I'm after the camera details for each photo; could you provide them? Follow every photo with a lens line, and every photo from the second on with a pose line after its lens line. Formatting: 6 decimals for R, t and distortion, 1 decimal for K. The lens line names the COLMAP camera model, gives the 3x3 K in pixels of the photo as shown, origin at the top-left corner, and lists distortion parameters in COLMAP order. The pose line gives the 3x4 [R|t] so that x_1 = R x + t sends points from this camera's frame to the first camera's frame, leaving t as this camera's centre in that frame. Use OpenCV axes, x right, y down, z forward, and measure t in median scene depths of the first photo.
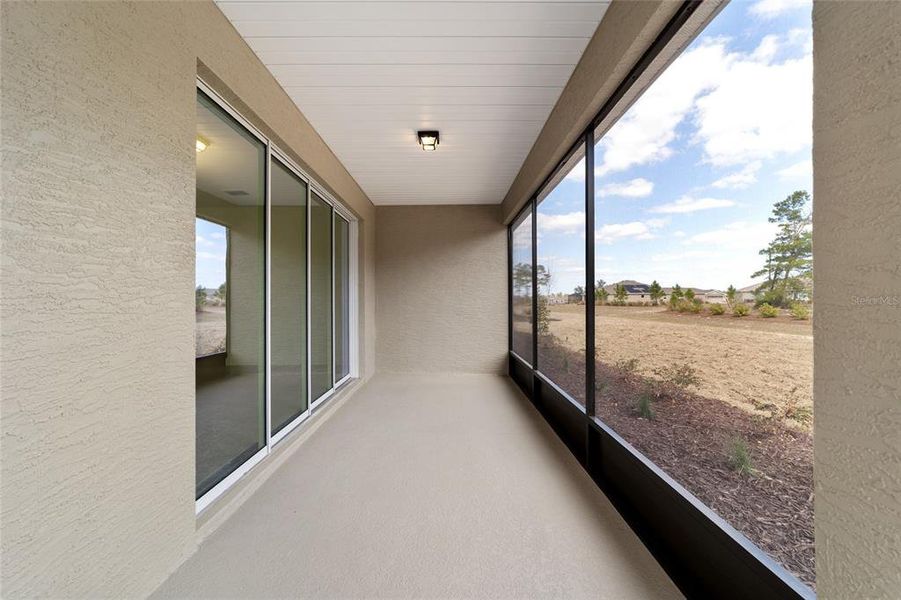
lens RADIAL K [[348.5, 0, 446.1], [0, 348.5, 295.7], [0, 0, 1]] dist [-0.006898, 0.002138]
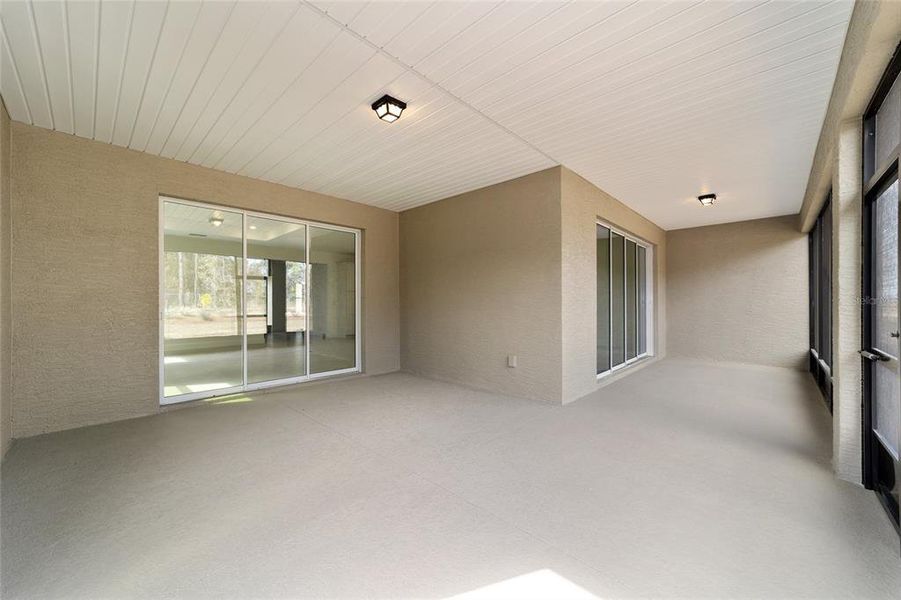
lens RADIAL K [[348.5, 0, 451.4], [0, 348.5, 301.9], [0, 0, 1]] dist [-0.006898, 0.002138]
pose [[0.740032, -0.002954, -0.672565, 0.113733], [0.010453, 0.999920, 0.007110, -0.005649], [0.672490, -0.012293, 0.740004, -0.723954]]
